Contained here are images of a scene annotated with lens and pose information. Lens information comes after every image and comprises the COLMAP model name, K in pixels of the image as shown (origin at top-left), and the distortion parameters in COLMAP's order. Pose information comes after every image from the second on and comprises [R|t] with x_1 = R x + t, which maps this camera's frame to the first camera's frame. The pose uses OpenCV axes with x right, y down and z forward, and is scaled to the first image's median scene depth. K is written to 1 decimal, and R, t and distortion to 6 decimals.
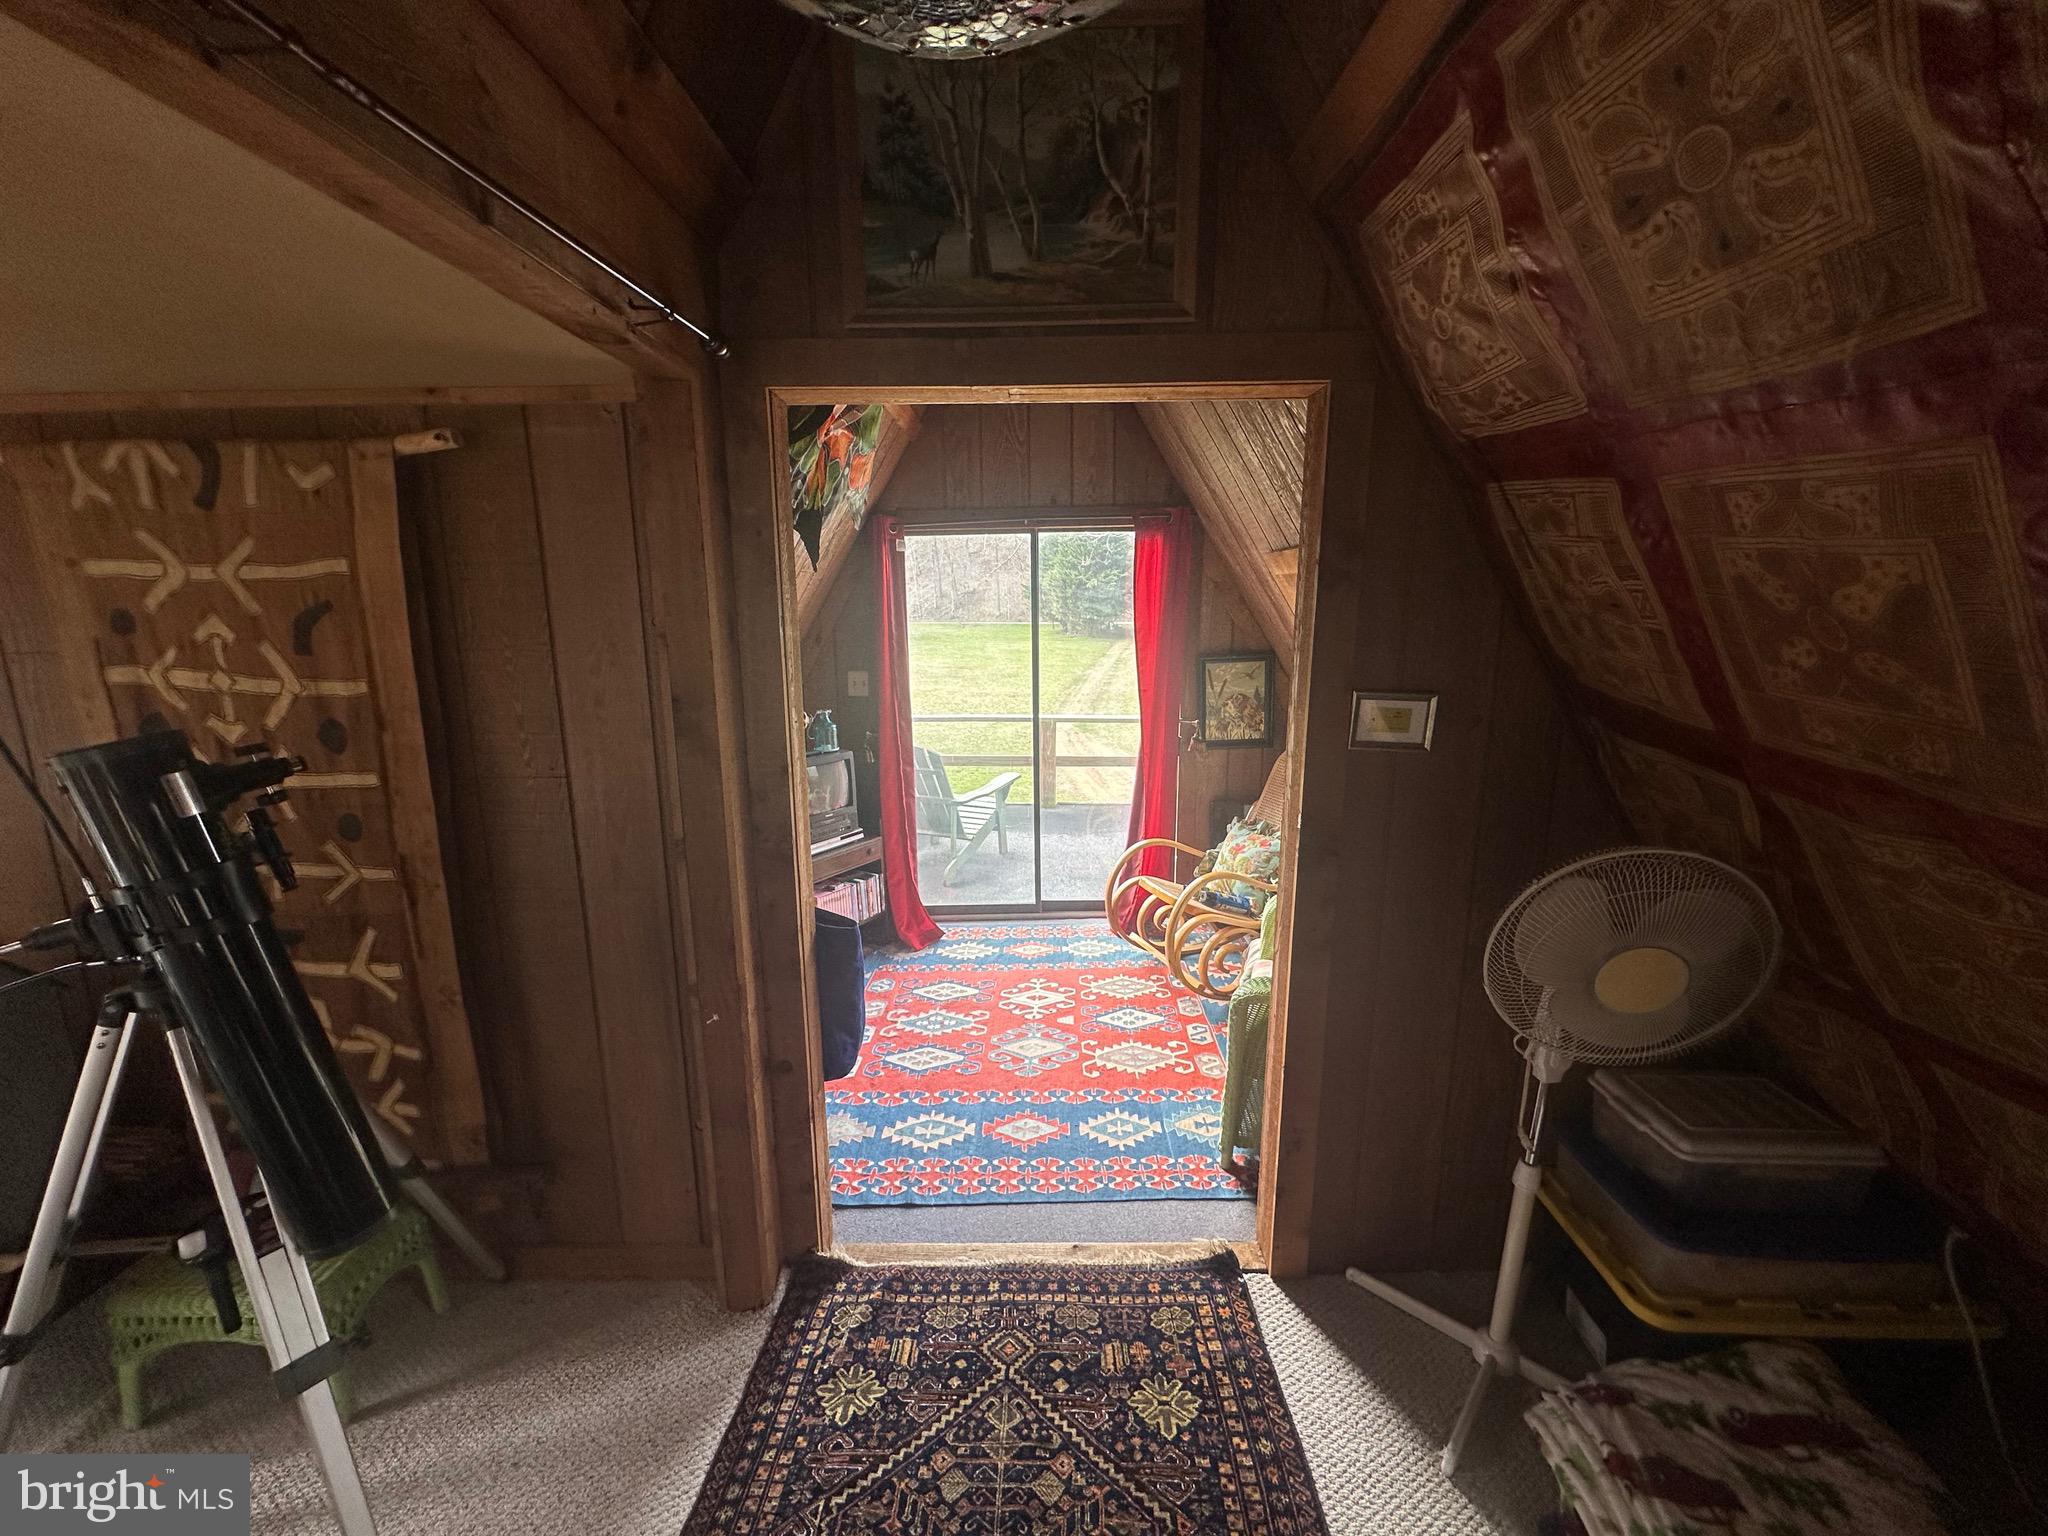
lens RADIAL K [[814.0, 0, 1026.2], [0, 814.0, 767.9], [0, 0, 1]] dist [-0.001383, 0.000132]
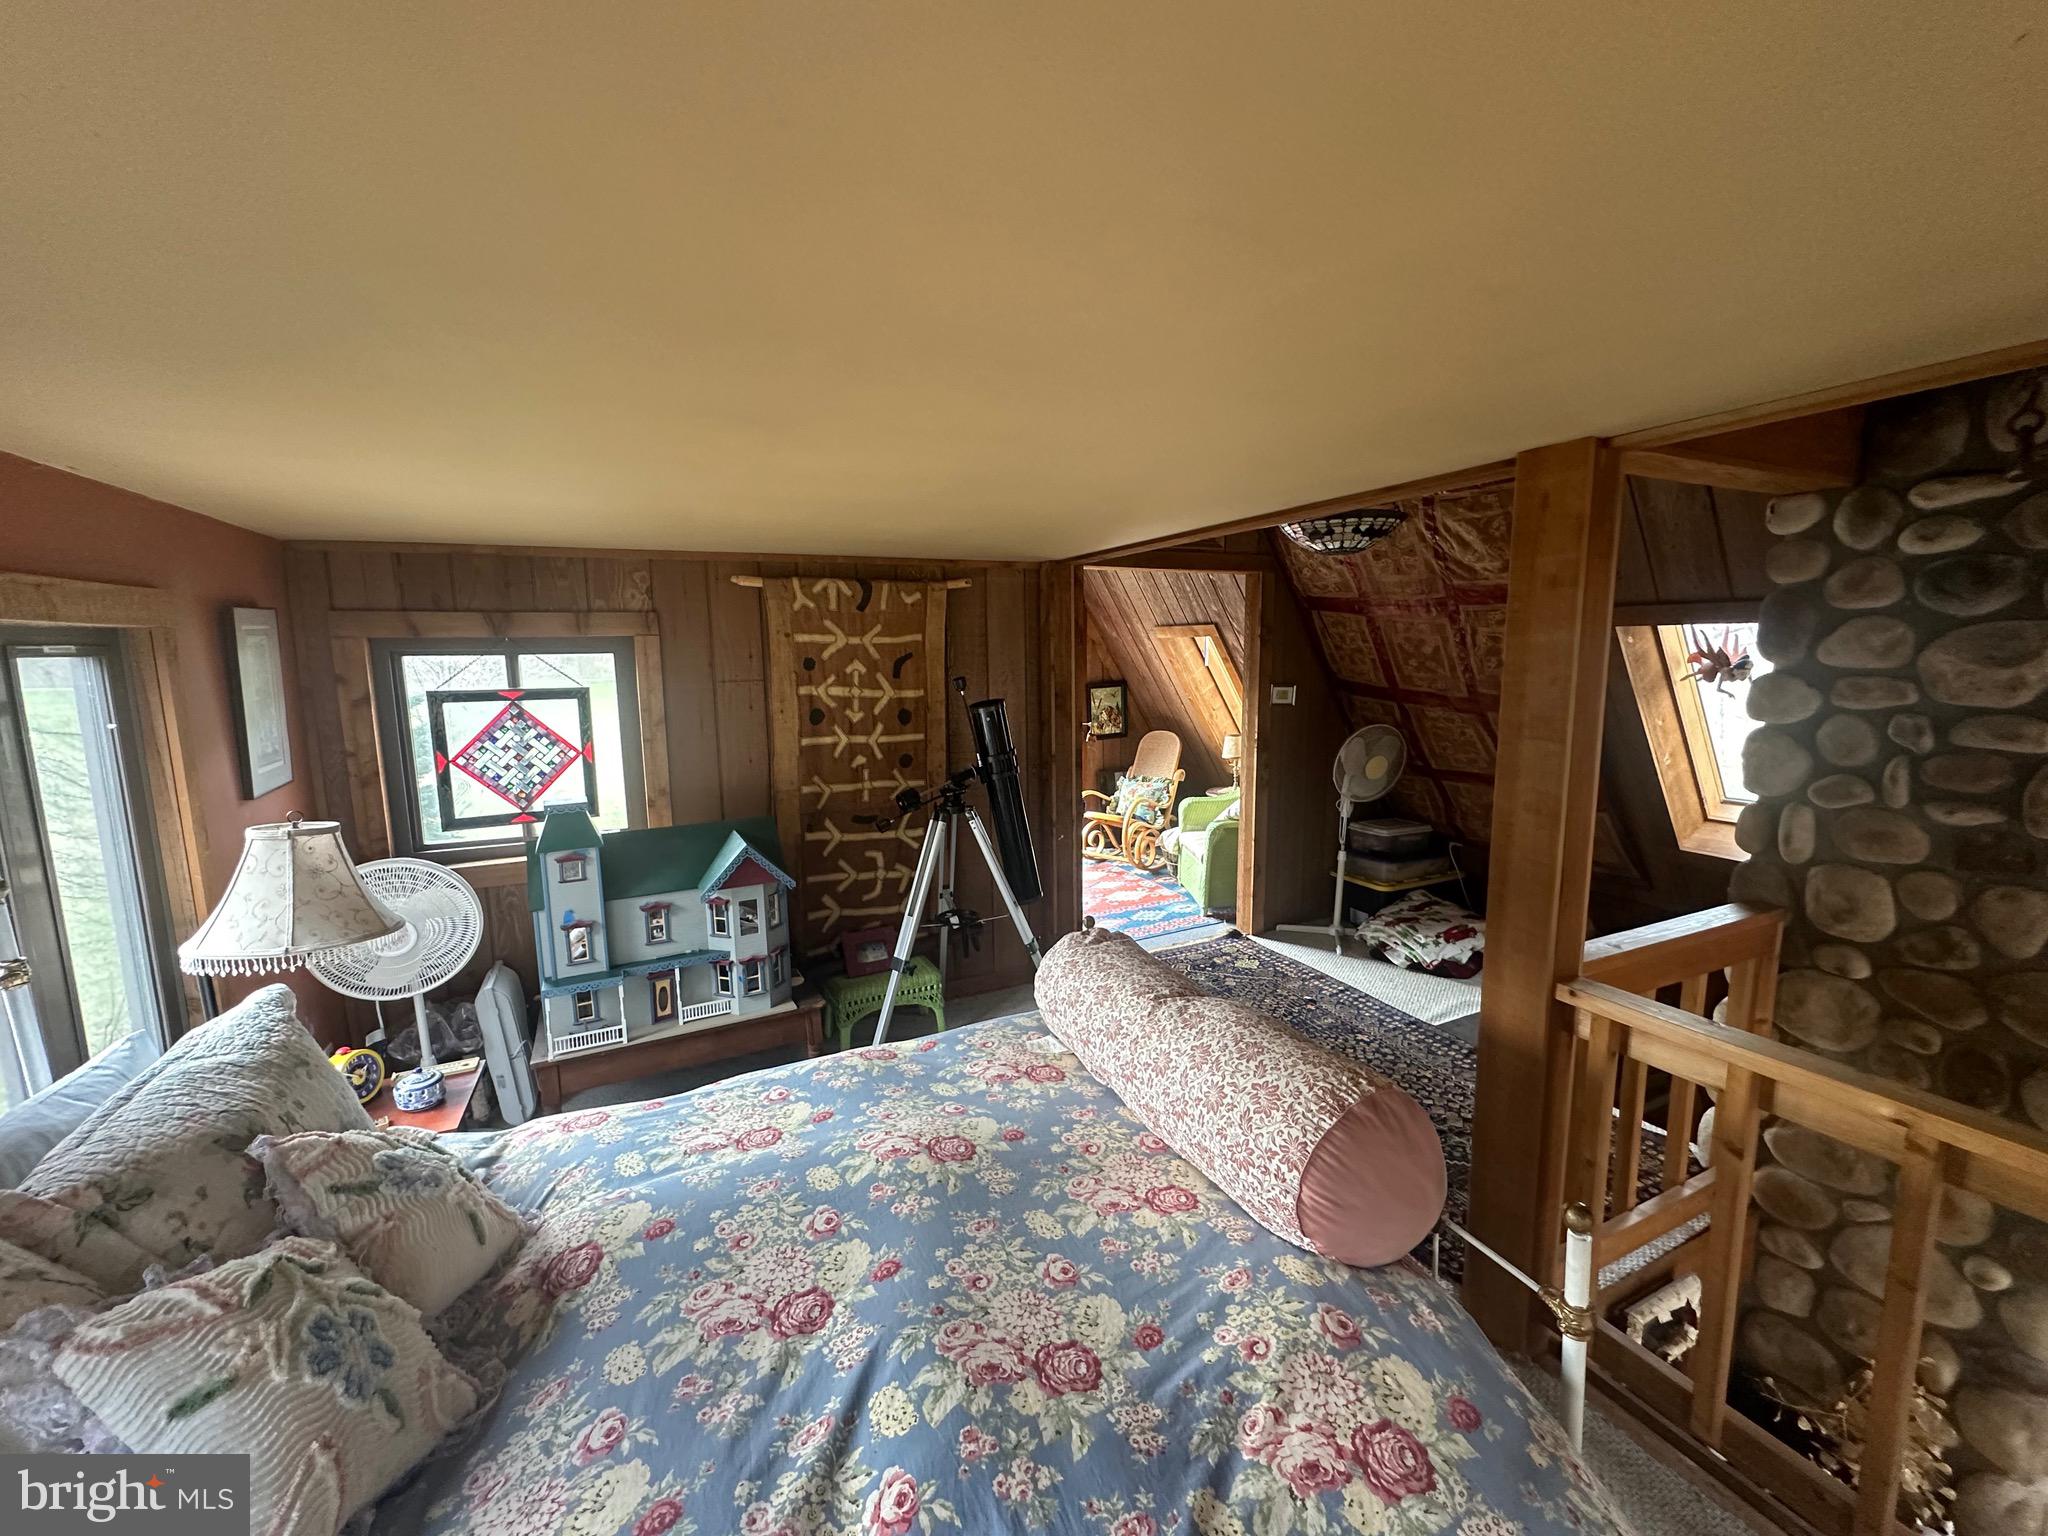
lens RADIAL K [[814.0, 0, 1026.2], [0, 814.0, 767.9], [0, 0, 1]] dist [-0.001383, 0.000132]
pose [[0.898164, -0.068282, 0.434325, -0.839392], [0.096159, 0.994458, -0.042508, 0.120362], [-0.429016, 0.079944, 0.899752, -0.577529]]
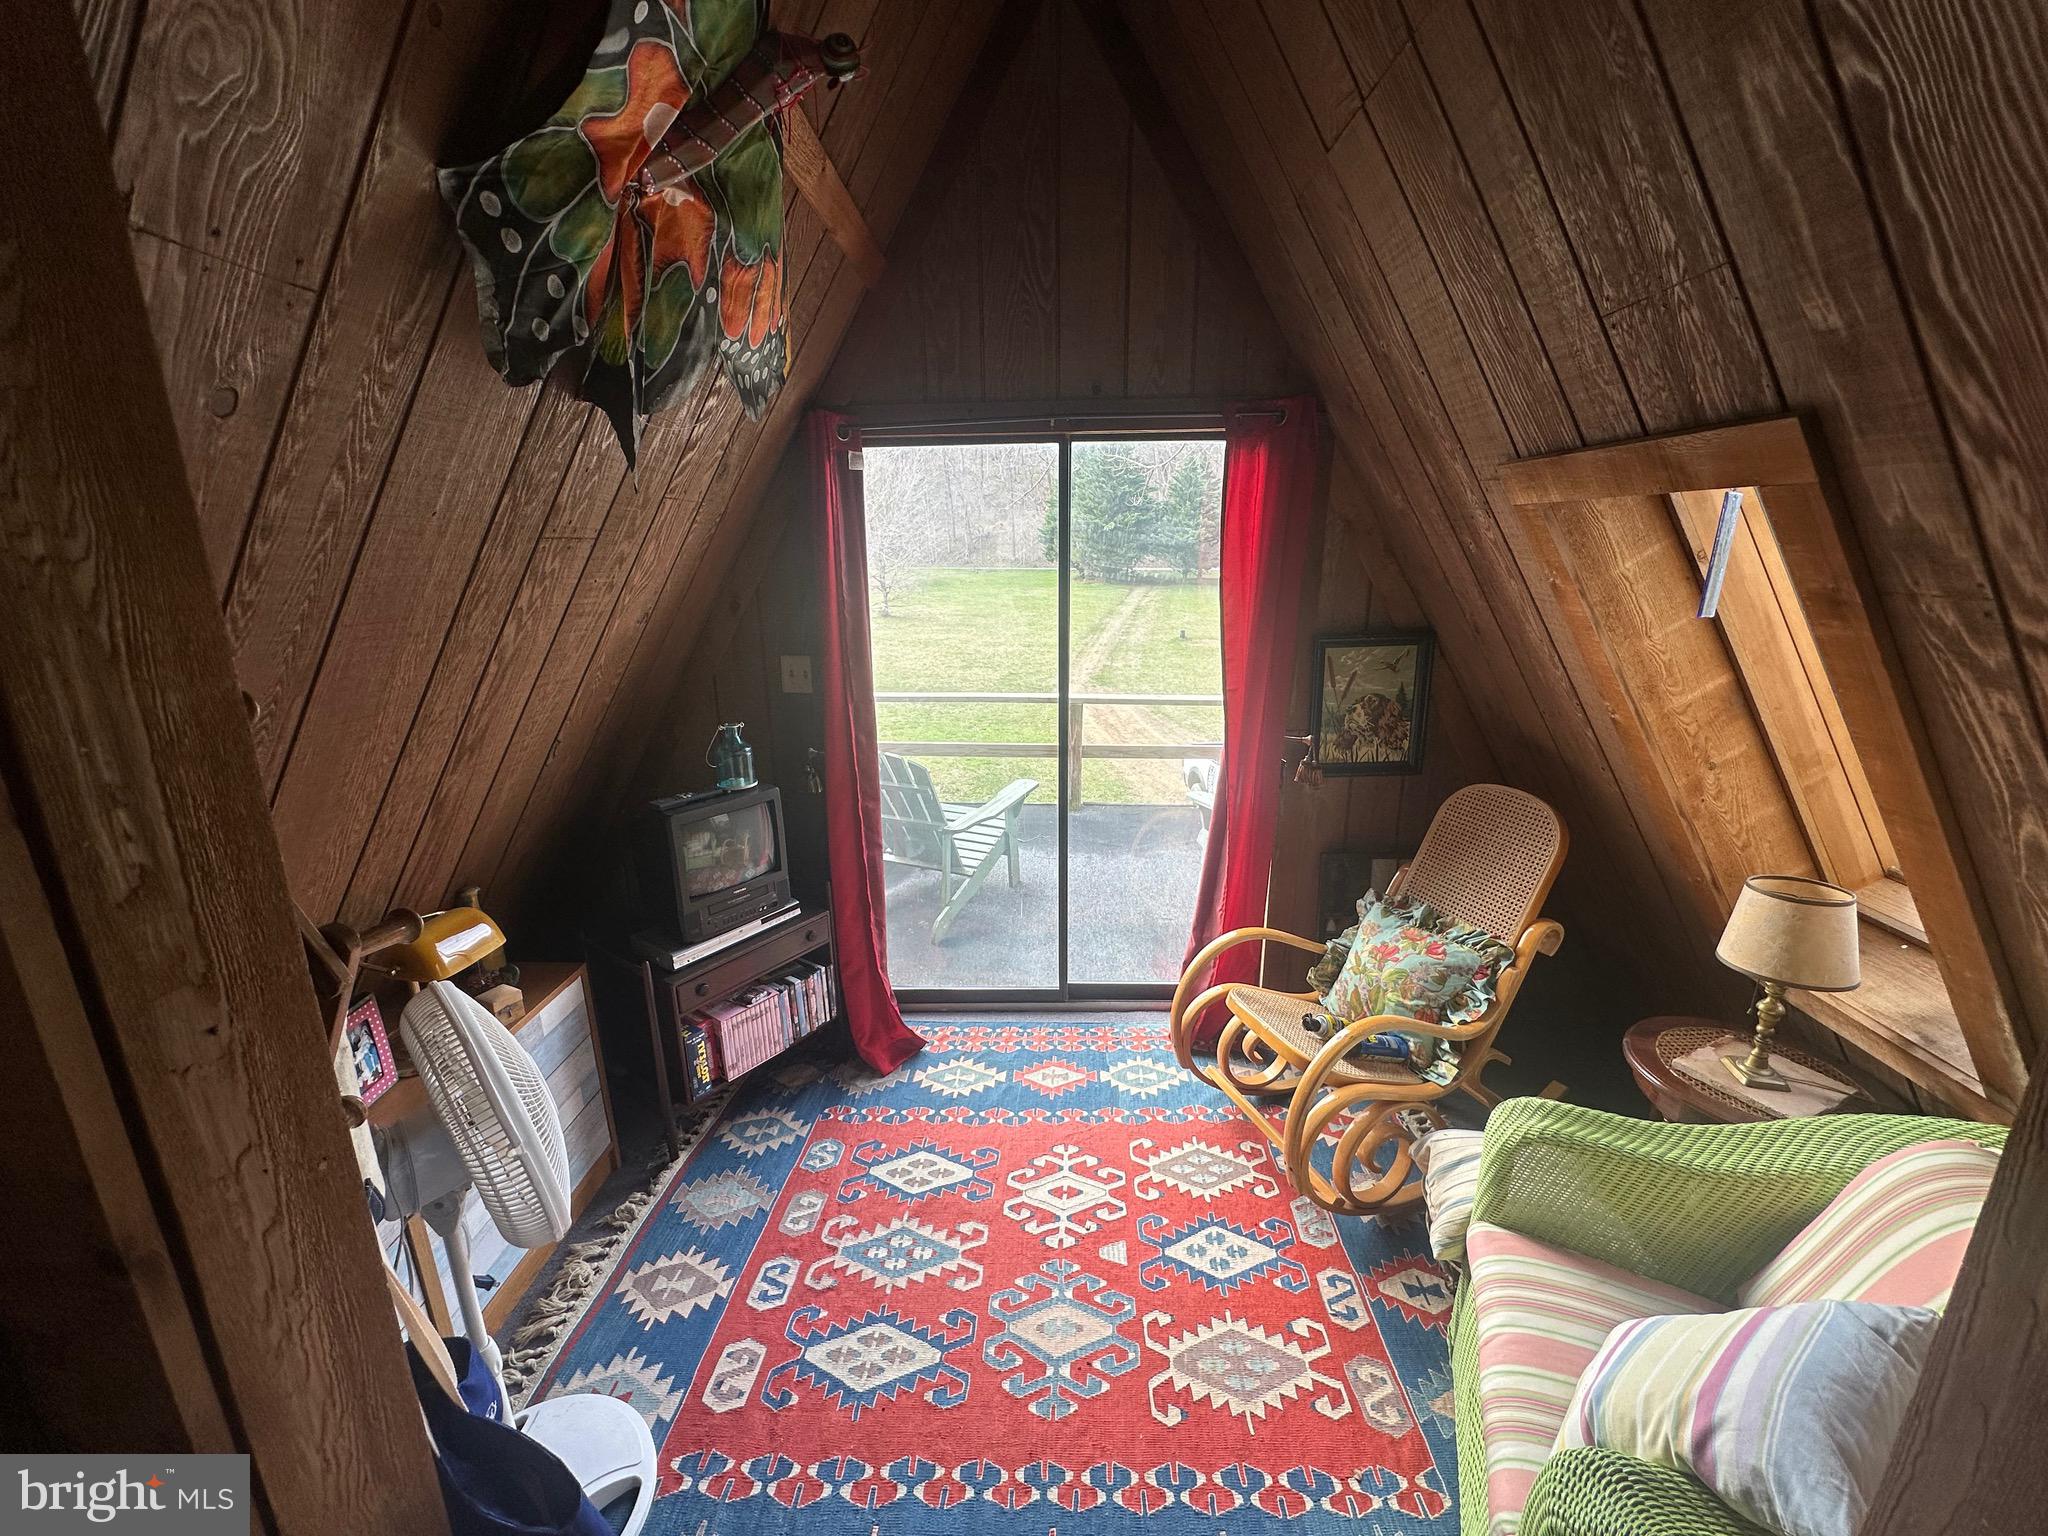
lens RADIAL K [[814.0, 0, 1026.2], [0, 814.0, 767.9], [0, 0, 1]] dist [-0.001383, 0.000132]
pose [[0.999822, 0.008622, -0.016803, -0.009906], [-0.007515, 0.997866, 0.064867, -0.095934], [0.017326, -0.064730, 0.997752, 0.445450]]
